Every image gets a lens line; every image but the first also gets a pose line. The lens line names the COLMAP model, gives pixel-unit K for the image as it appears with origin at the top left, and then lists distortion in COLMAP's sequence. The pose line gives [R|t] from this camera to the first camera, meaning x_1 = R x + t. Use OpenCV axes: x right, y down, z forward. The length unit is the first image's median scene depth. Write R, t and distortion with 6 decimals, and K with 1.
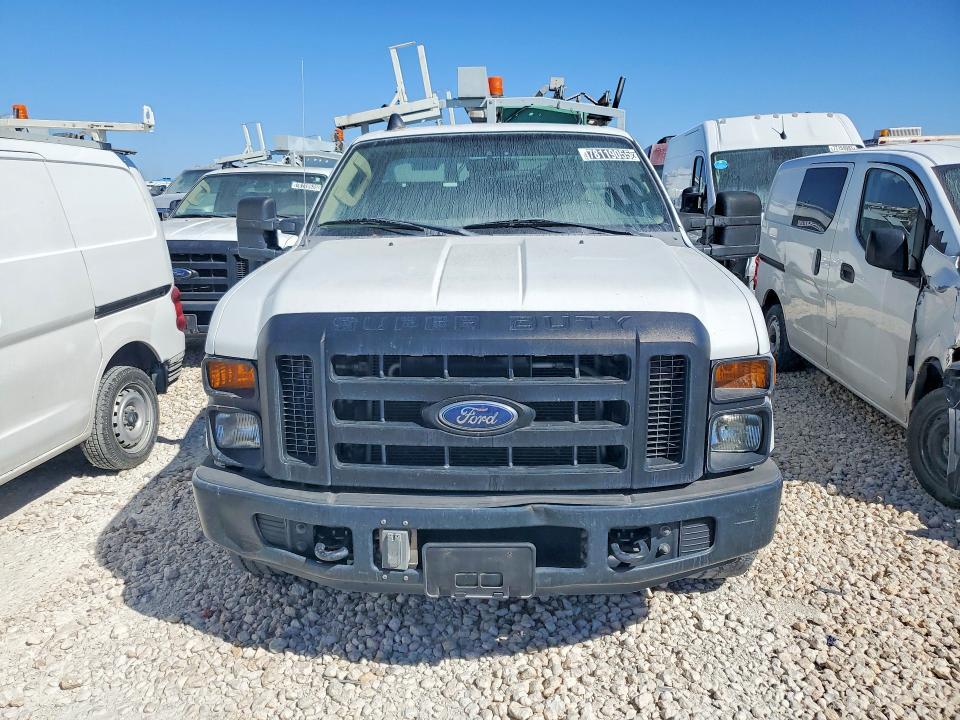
lens RADIAL K [[744.9, 0, 480.0], [0, 744.9, 360.0], [0, 0, 1]] dist [0.026986, 0.000790]
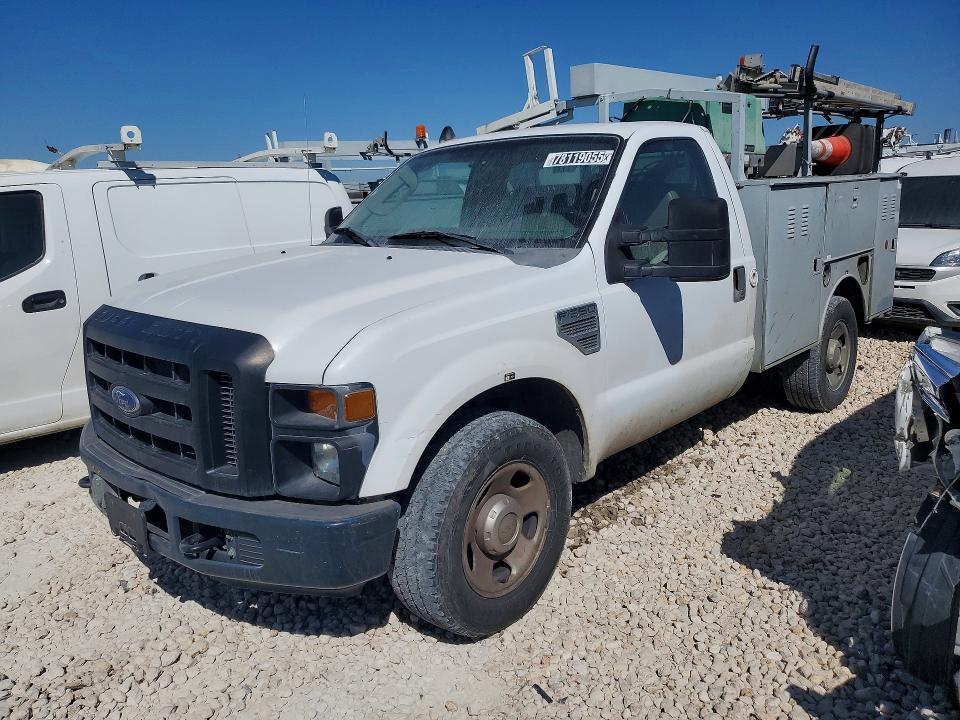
lens RADIAL K [[744.9, 0, 480.0], [0, 744.9, 360.0], [0, 0, 1]] dist [0.026986, 0.000790]
pose [[0.756866, 0.127308, -0.641051, 0.584593], [-0.117595, 0.991364, 0.058038, -0.061046], [0.642904, 0.031458, 0.765300, 0.207722]]
